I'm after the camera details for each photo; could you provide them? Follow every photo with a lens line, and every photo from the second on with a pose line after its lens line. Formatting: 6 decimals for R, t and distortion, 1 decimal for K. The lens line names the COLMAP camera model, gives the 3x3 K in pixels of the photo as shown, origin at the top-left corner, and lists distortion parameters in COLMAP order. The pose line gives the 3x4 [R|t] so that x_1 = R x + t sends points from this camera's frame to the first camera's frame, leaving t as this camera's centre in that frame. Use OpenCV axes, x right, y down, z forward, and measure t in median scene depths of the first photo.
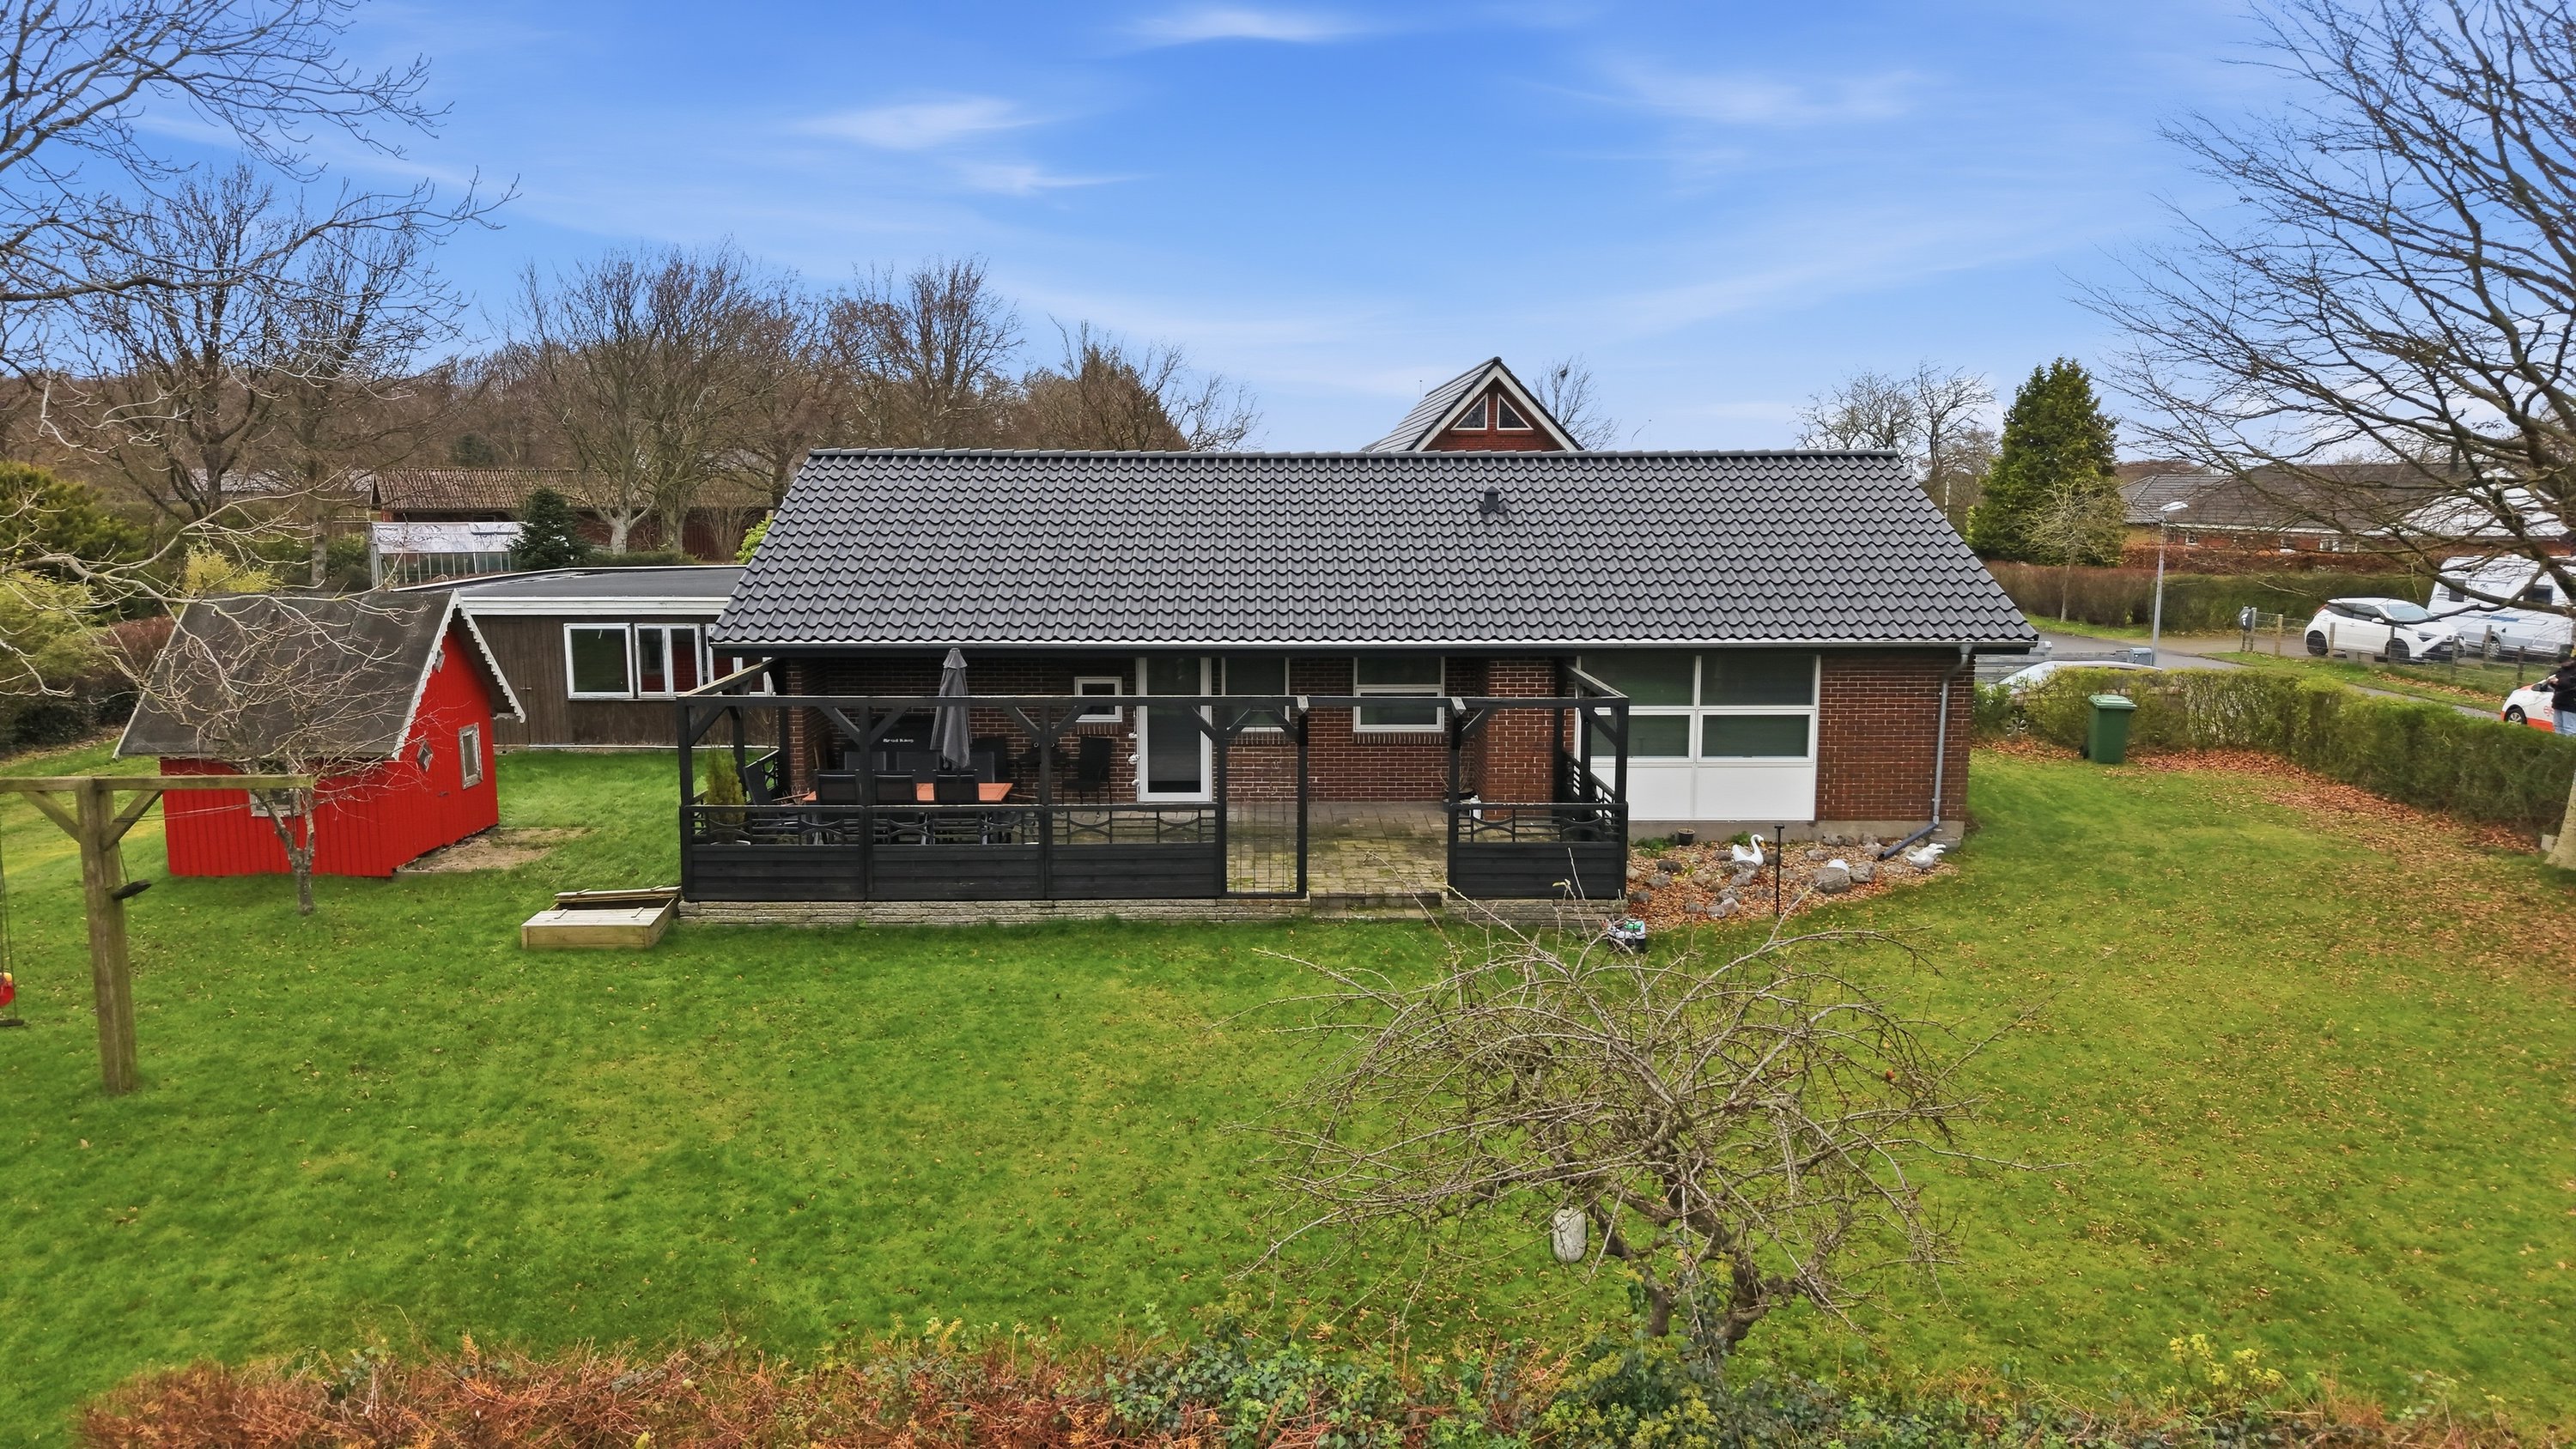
lens RADIAL K [[1731.5, 0, 1298.9], [0, 1731.5, 756.4], [0, 0, 1]] dist [0.021786, -0.019869]
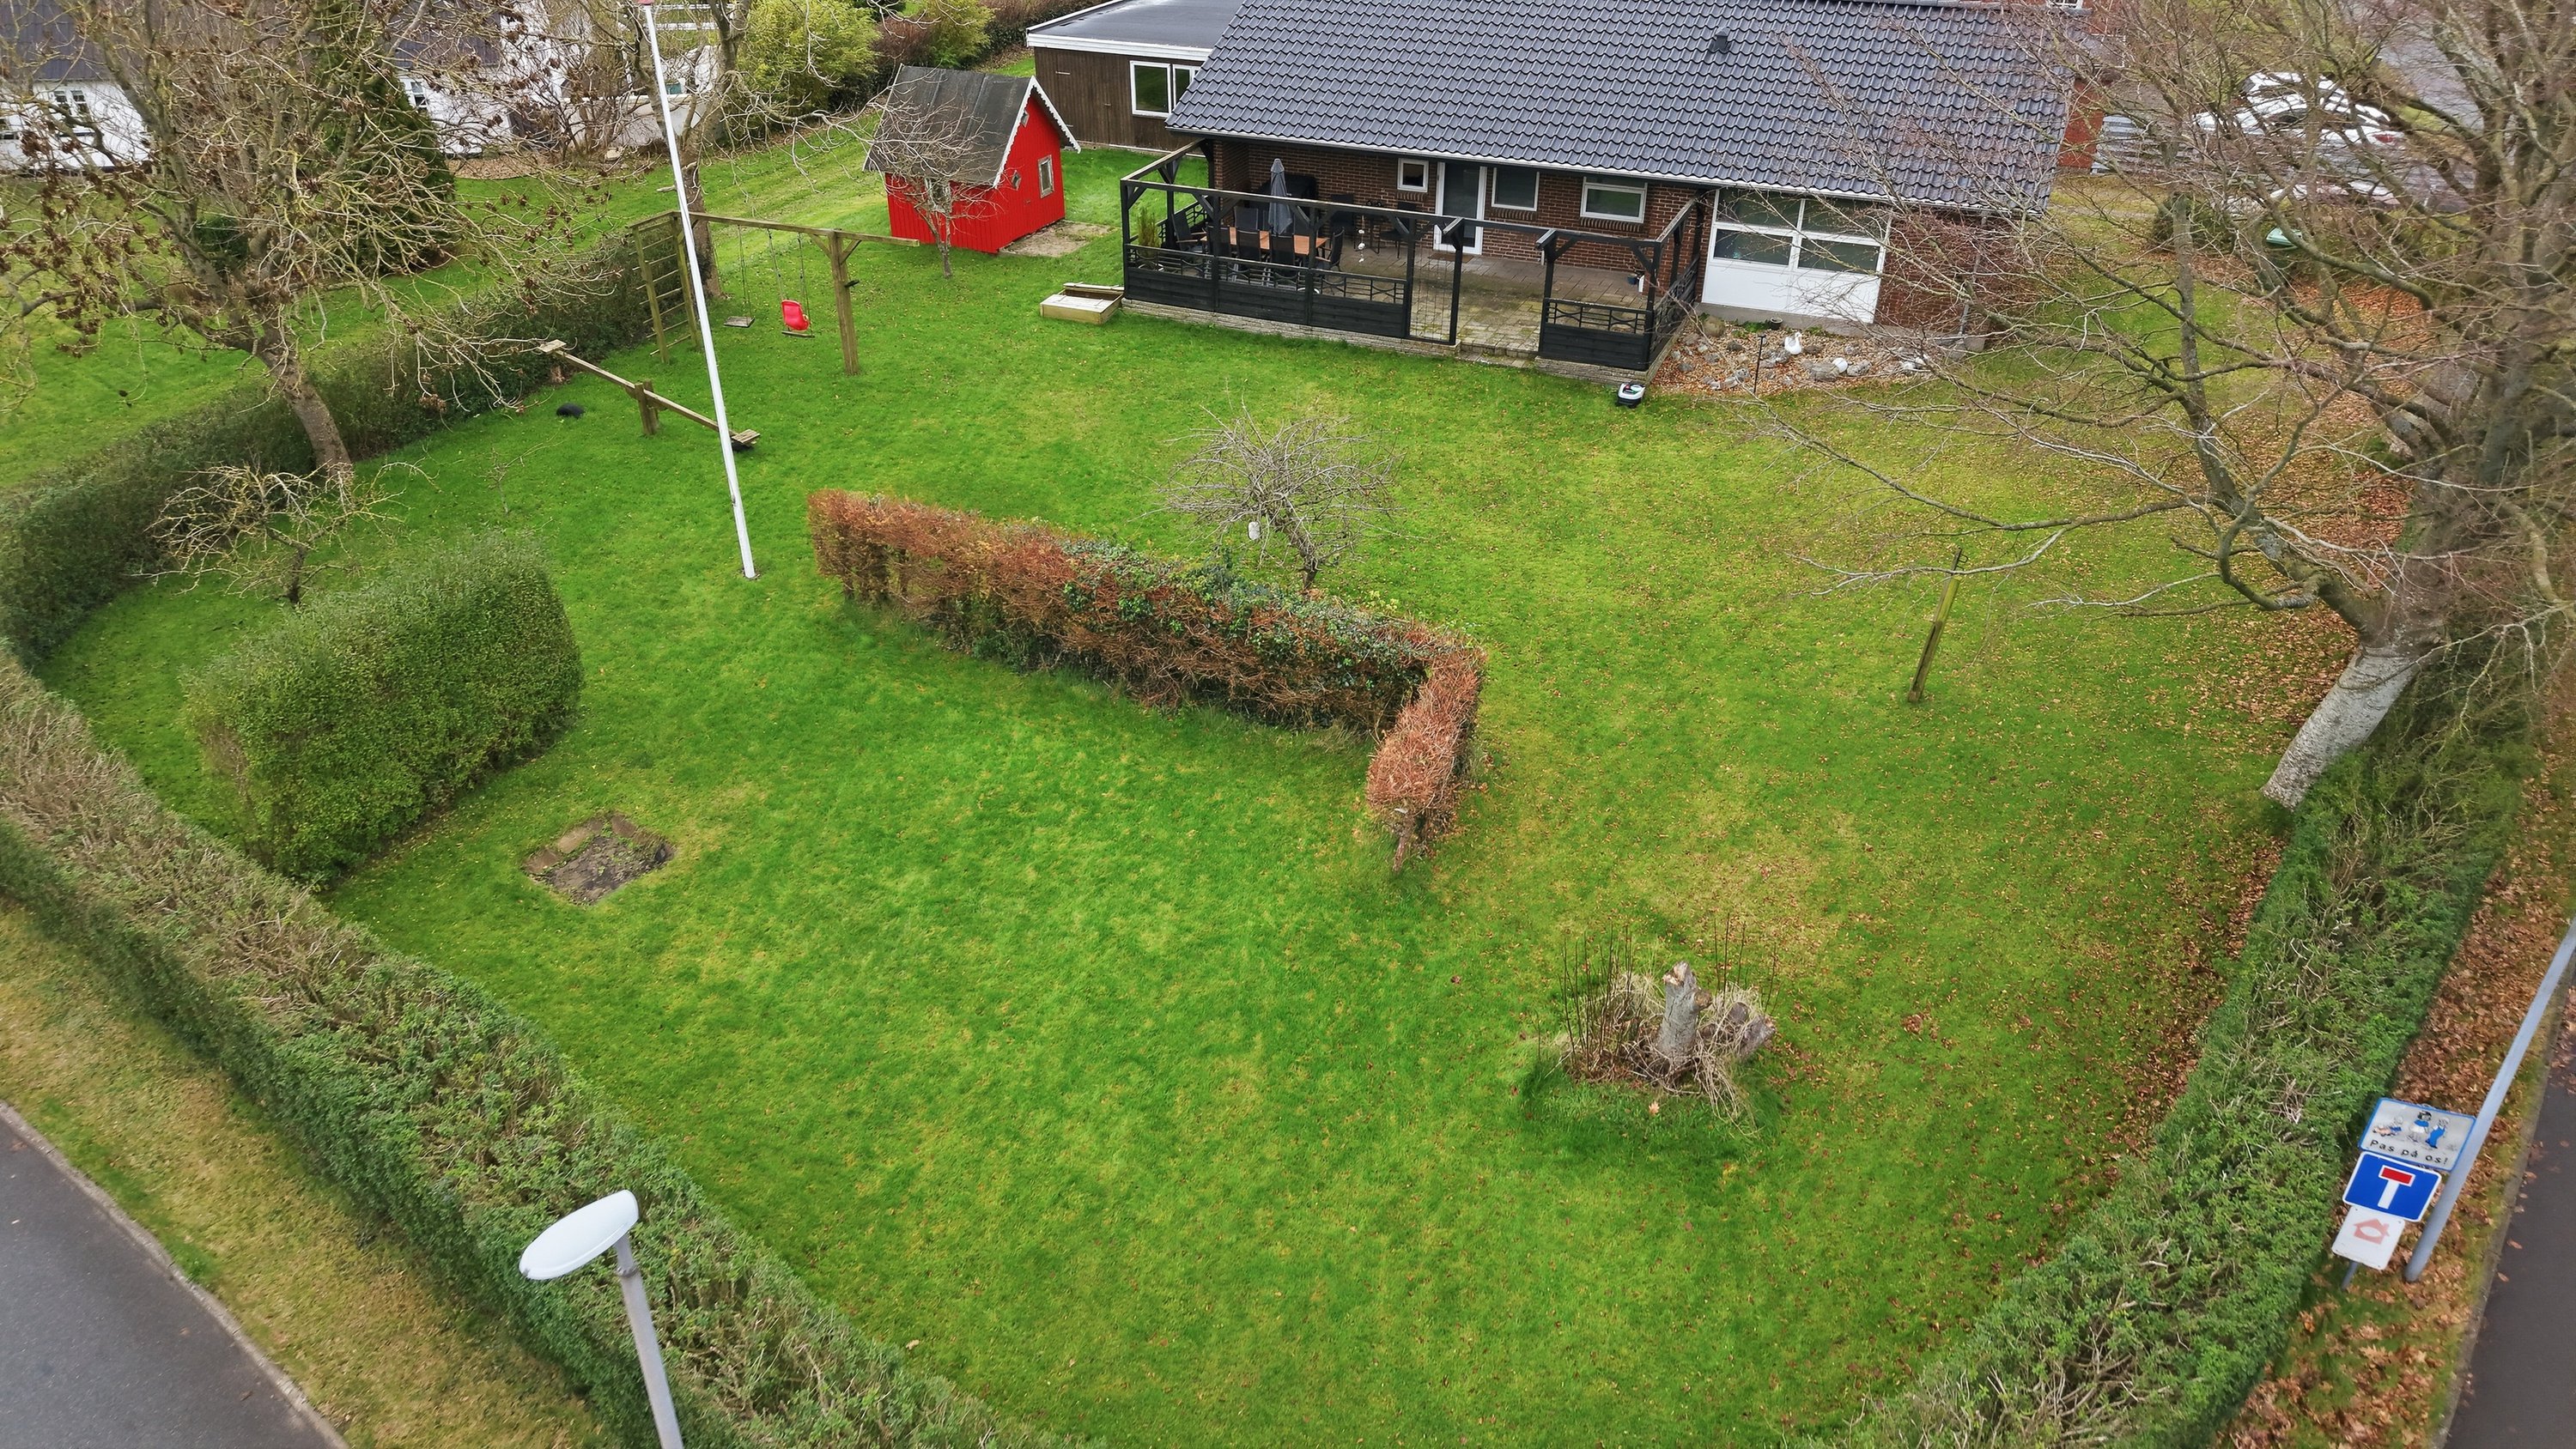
lens RADIAL K [[1755.9, 0, 1302.0], [0, 1755.9, 761.6], [0, 0, 1]] dist [0.164583, -0.467203]
pose [[0.912455, 0.218542, -0.345928, 0.553055], [-0.068228, 0.914848, 0.397993, -0.221290], [0.403450, -0.339549, 0.849668, -0.646503]]
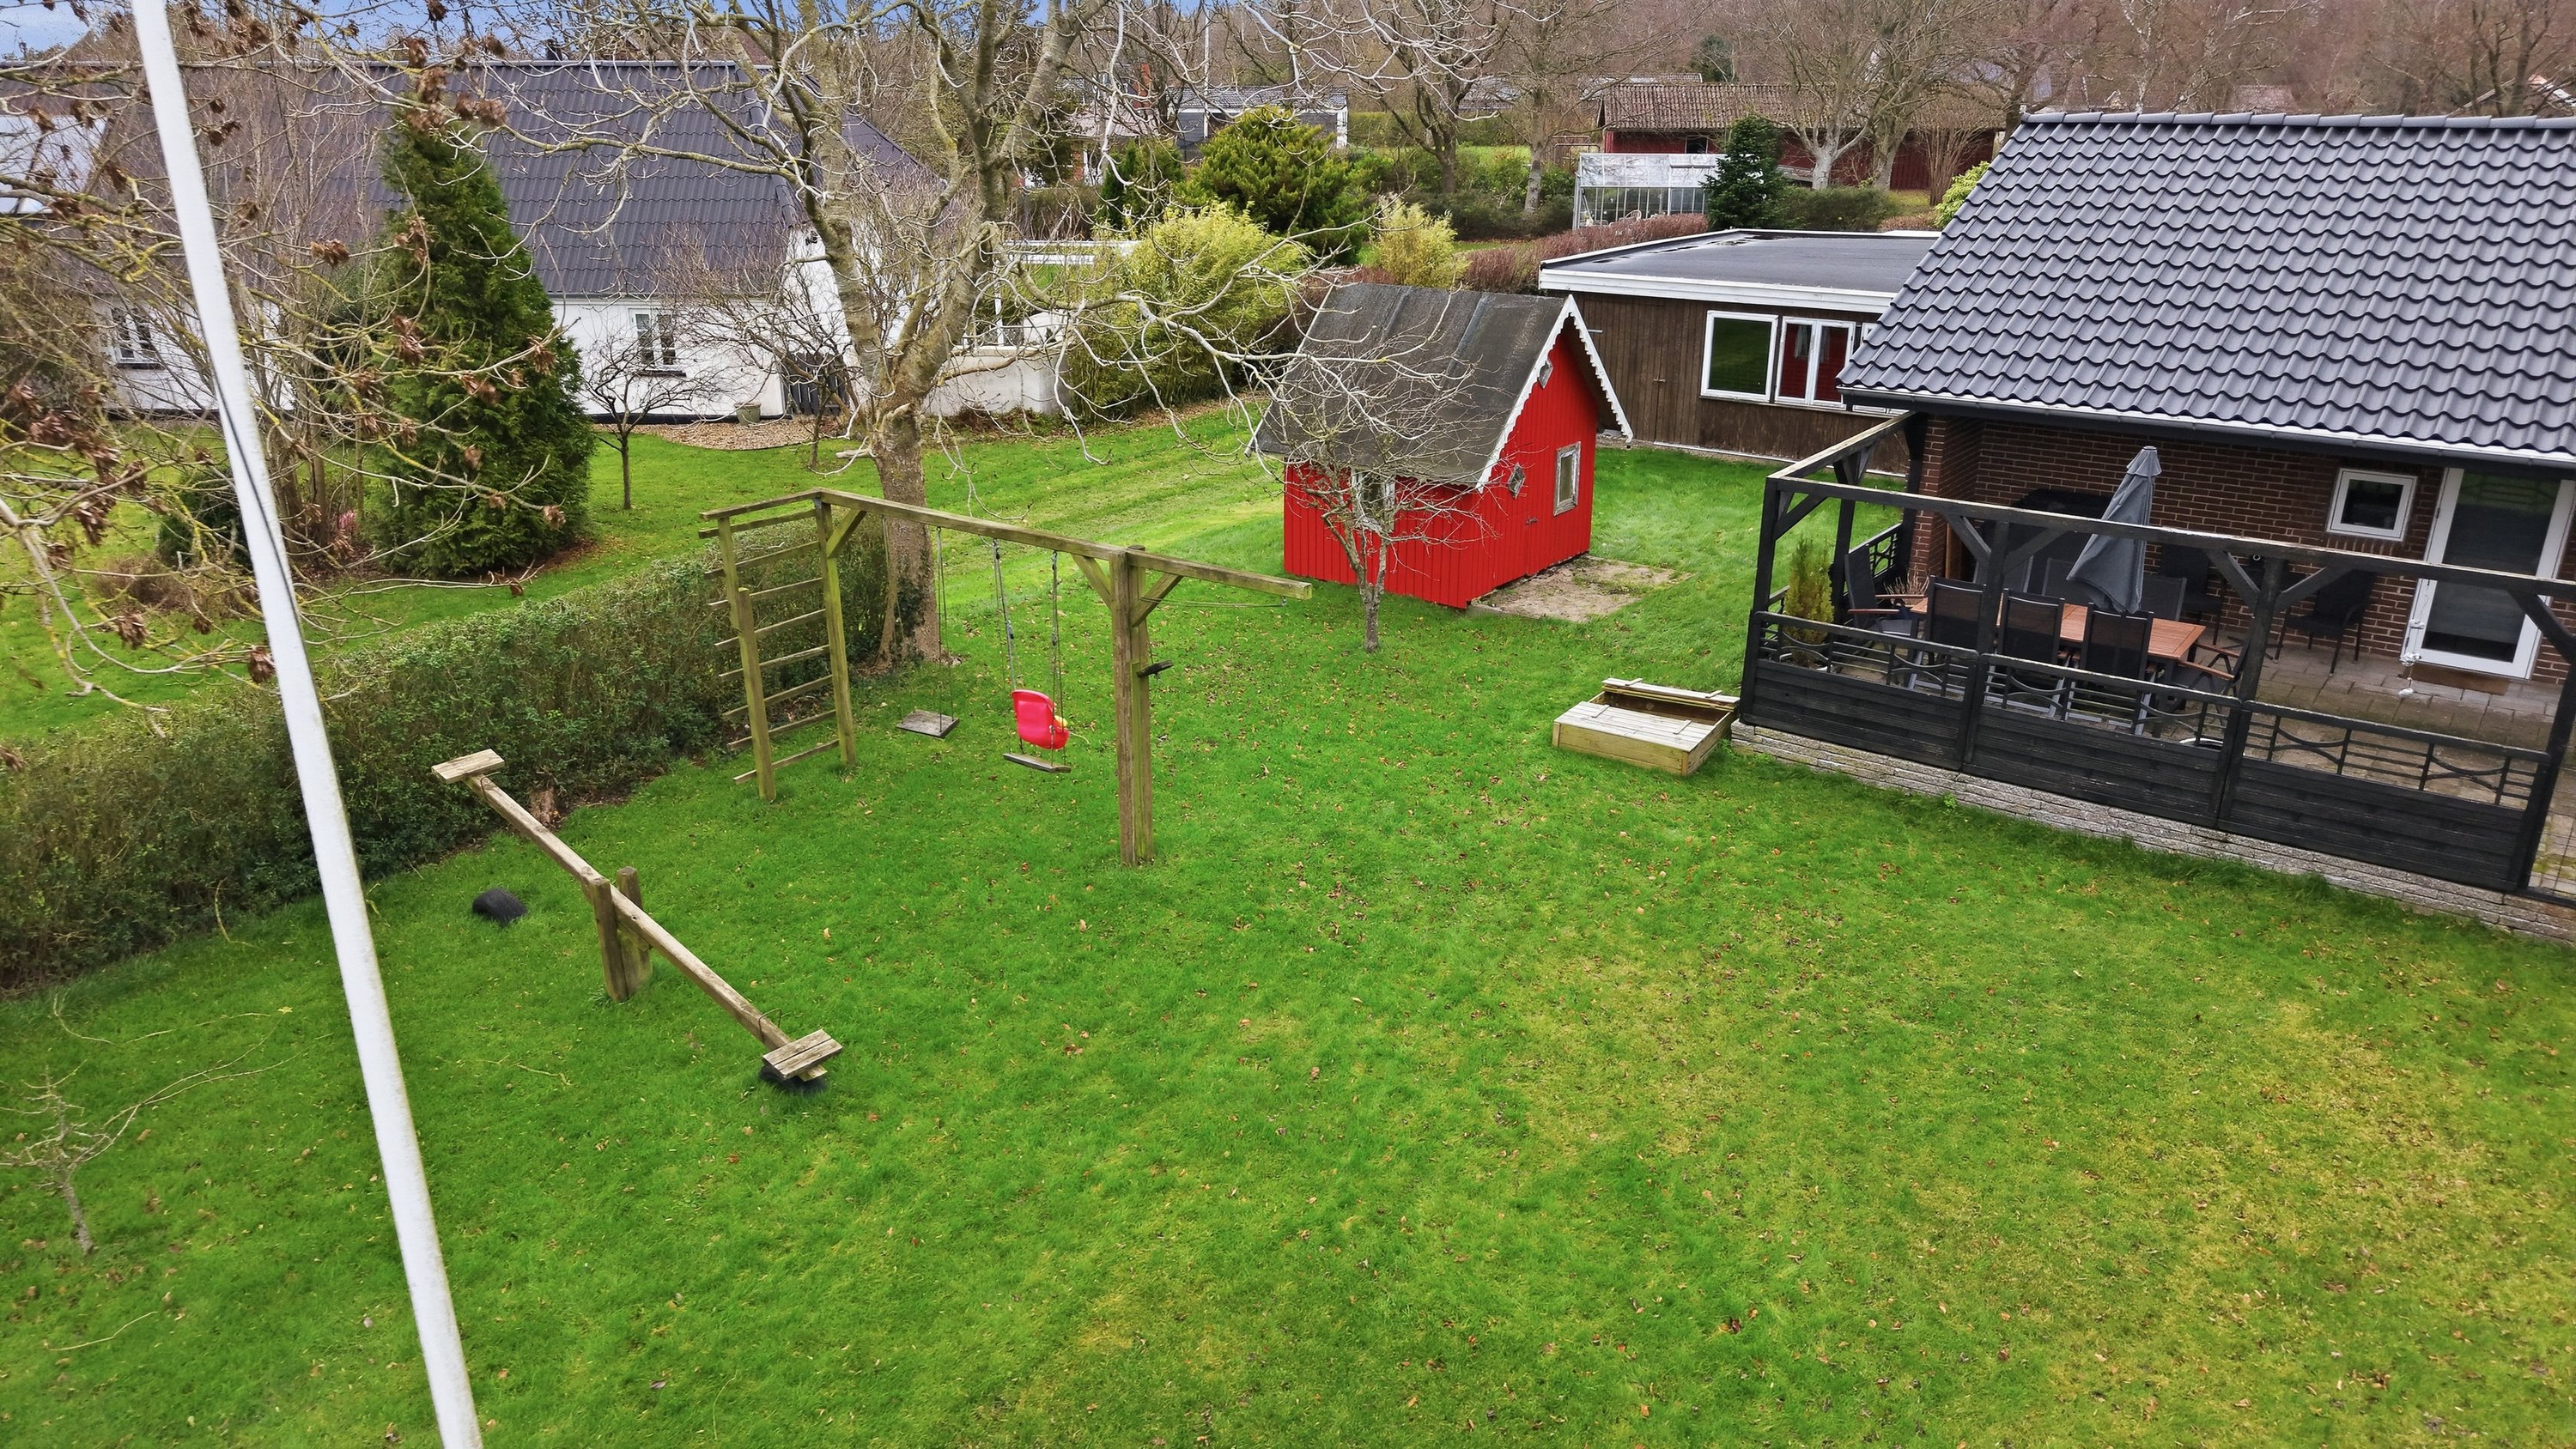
lens RADIAL K [[1731.5, 0, 1298.9], [0, 1731.5, 756.4], [0, 0, 1]] dist [0.021786, -0.019869]
pose [[0.789121, 0.223731, -0.572042, -0.042341], [-0.096150, 0.964817, 0.244711, -0.083870], [0.606665, -0.138105, 0.782869, 0.222562]]
